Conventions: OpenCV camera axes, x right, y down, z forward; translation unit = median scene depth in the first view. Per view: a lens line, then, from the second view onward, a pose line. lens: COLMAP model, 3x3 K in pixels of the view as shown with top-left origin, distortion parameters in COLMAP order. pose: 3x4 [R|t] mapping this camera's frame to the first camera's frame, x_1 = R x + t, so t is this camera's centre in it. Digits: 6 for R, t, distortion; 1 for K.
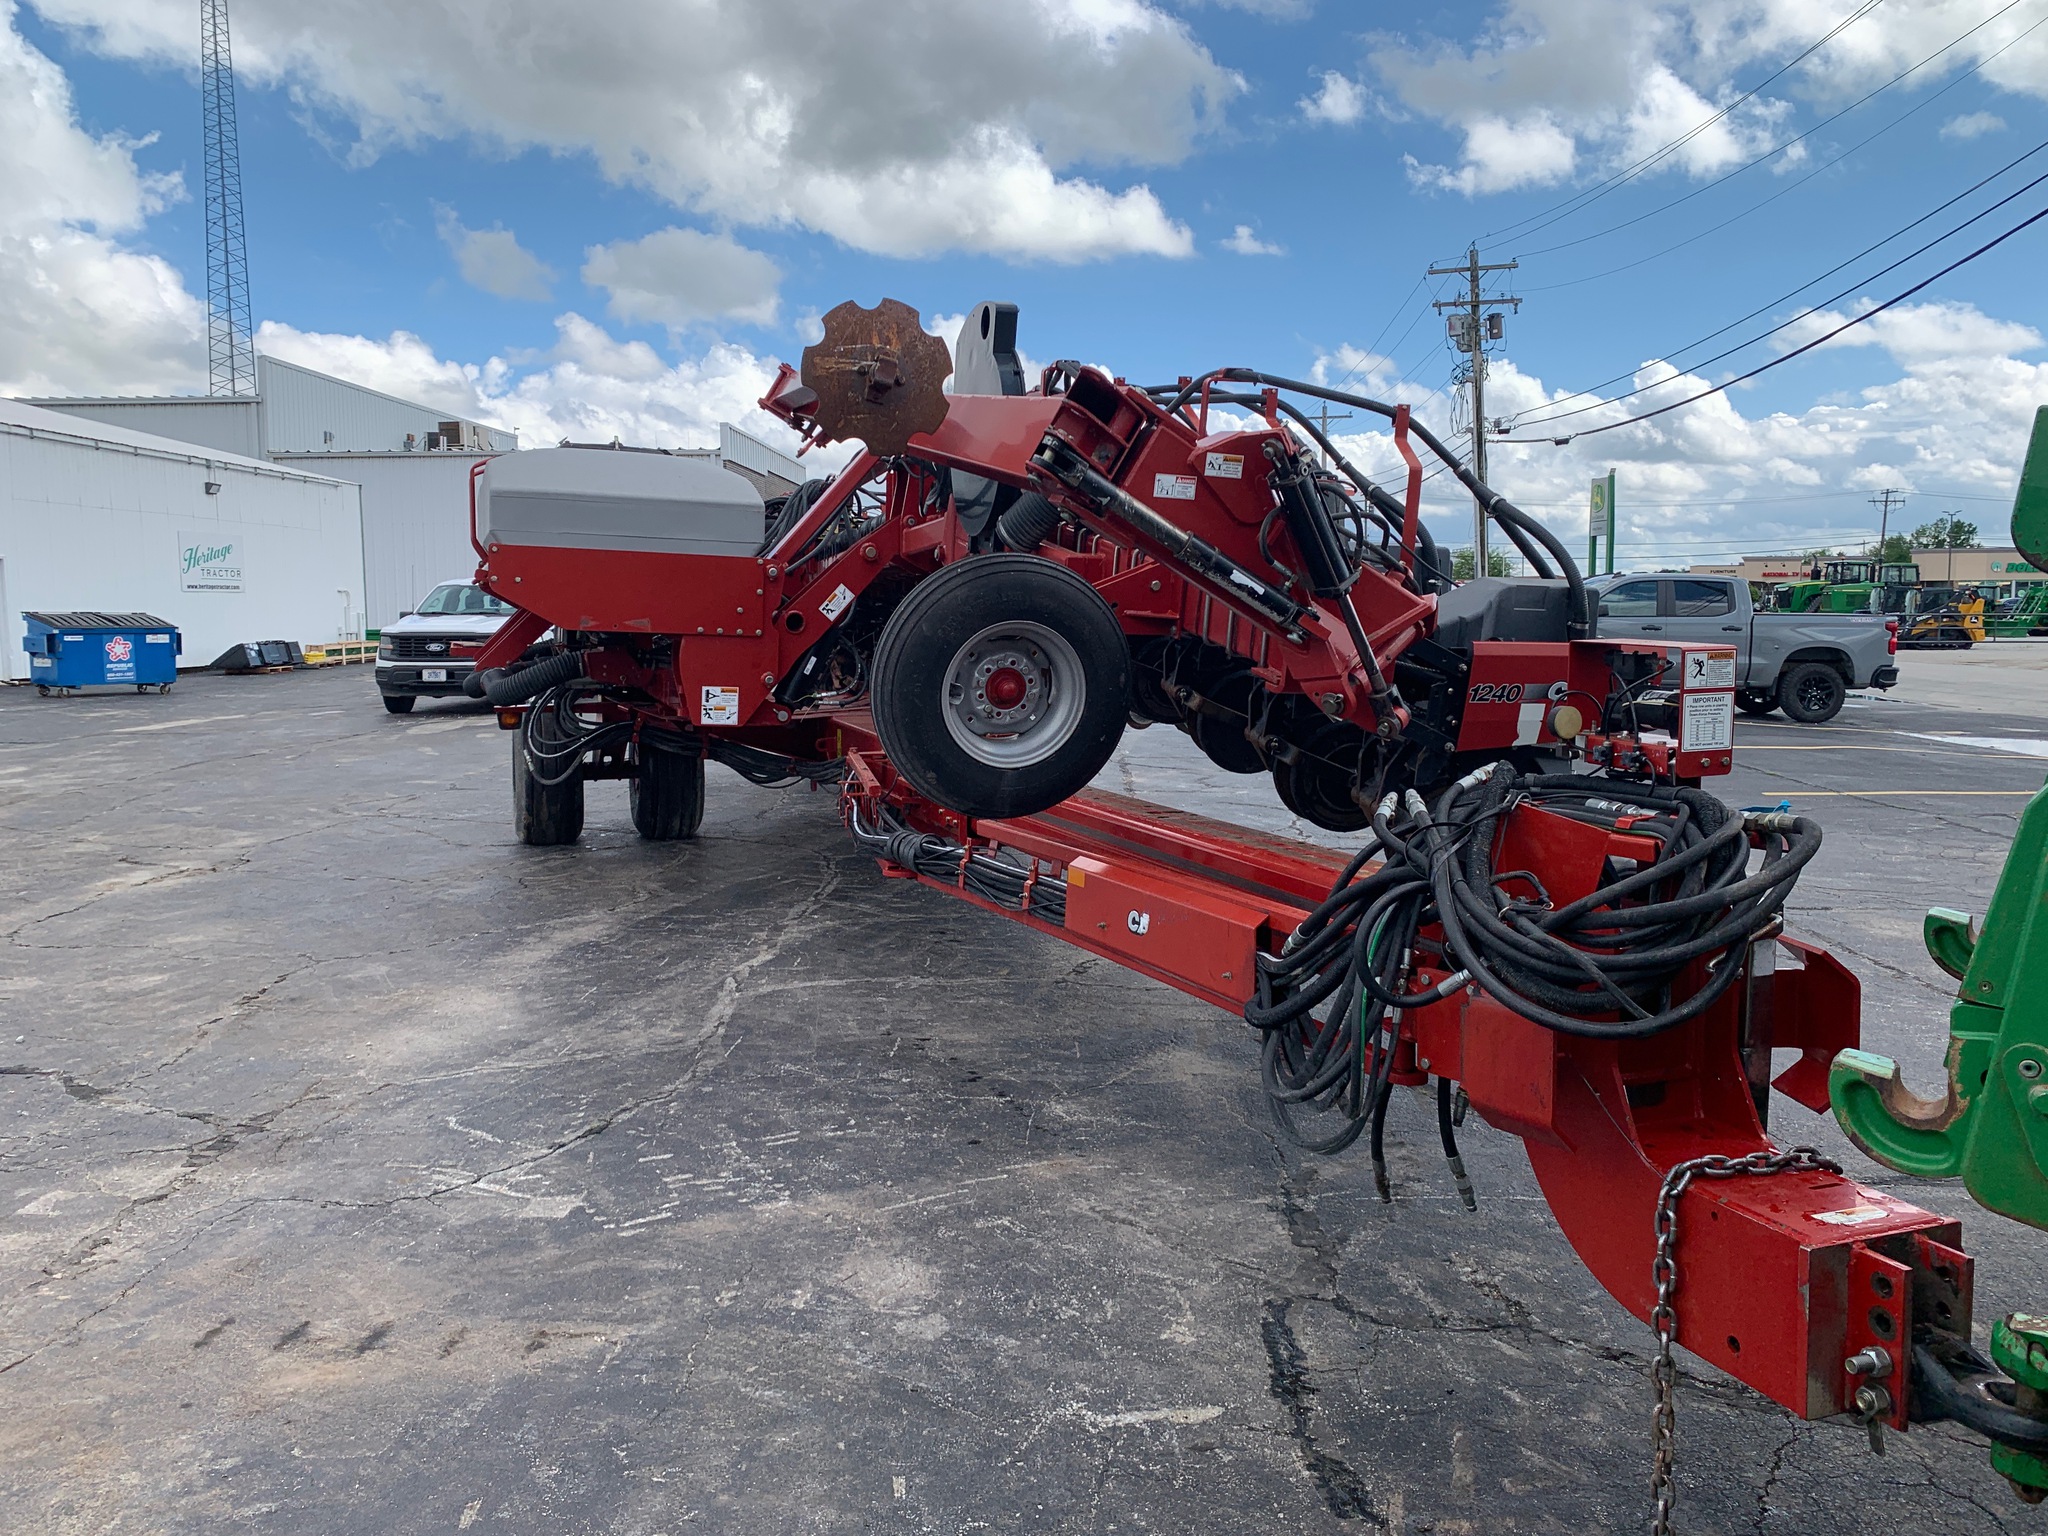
lens RADIAL K [[1583.3, 0, 1016.1], [0, 1583.3, 765.0], [0, 0, 1]] dist [0.016936, -0.015380]
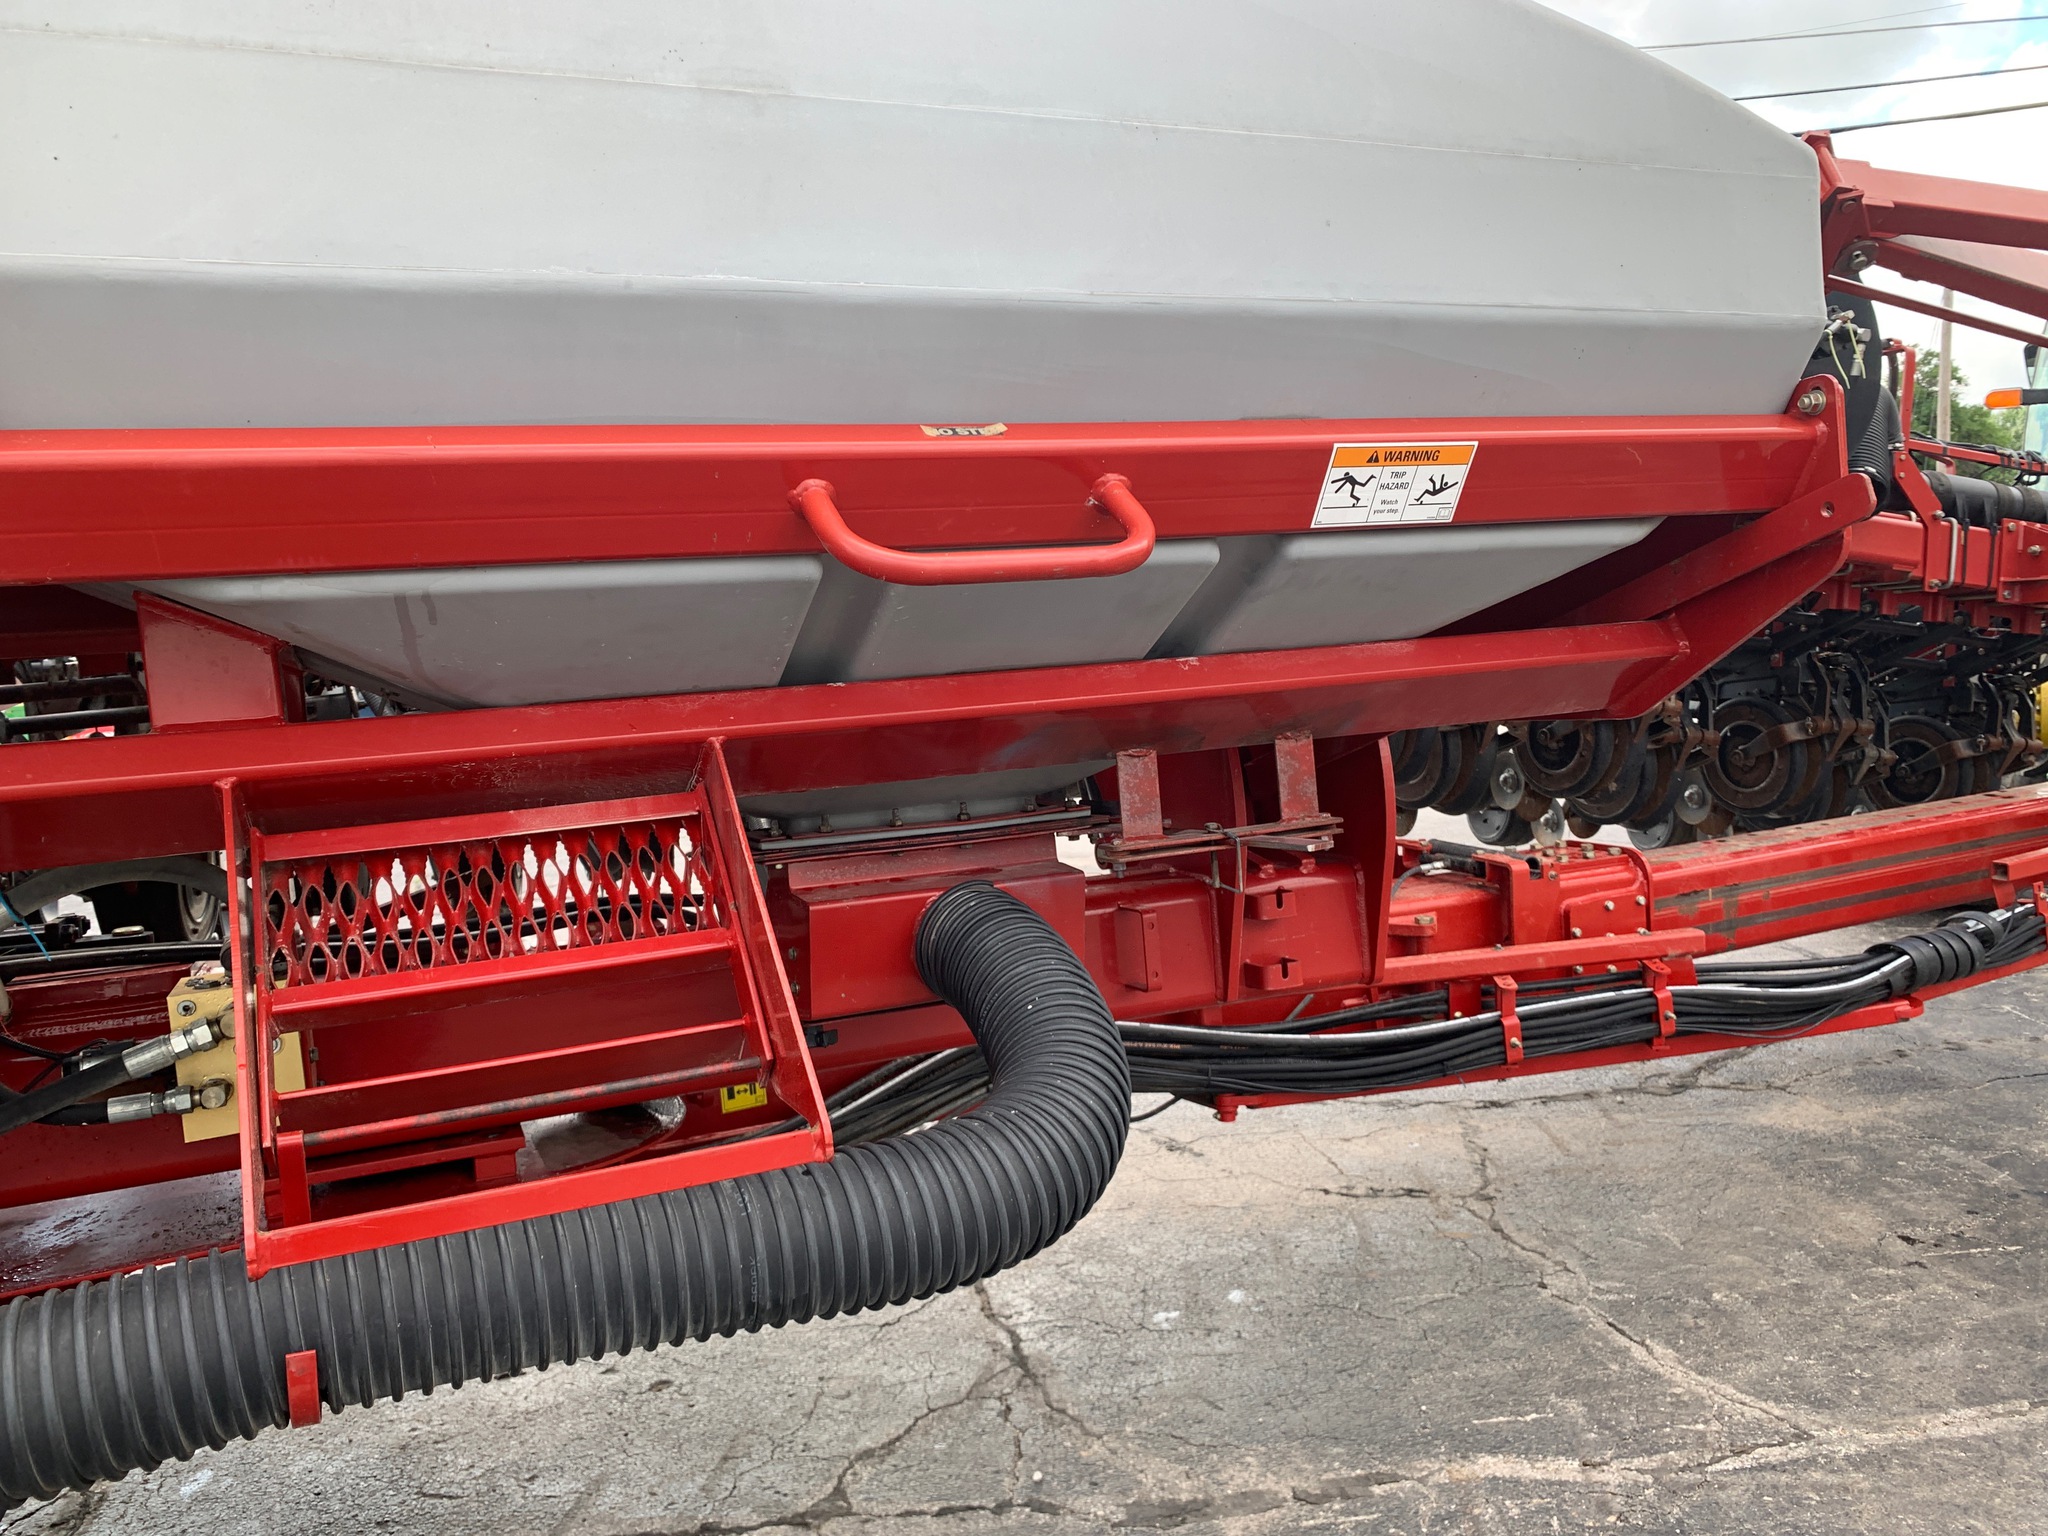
lens RADIAL K [[1583.3, 0, 1043.3], [0, 1583.3, 770.9], [0, 0, 1]] dist [0.016936, -0.015380]
pose [[-0.093965, -0.077385, 0.992563, -0.675474], [0.170760, 0.980947, 0.092645, -0.143850], [-0.980822, 0.178196, -0.078960, 1.383178]]
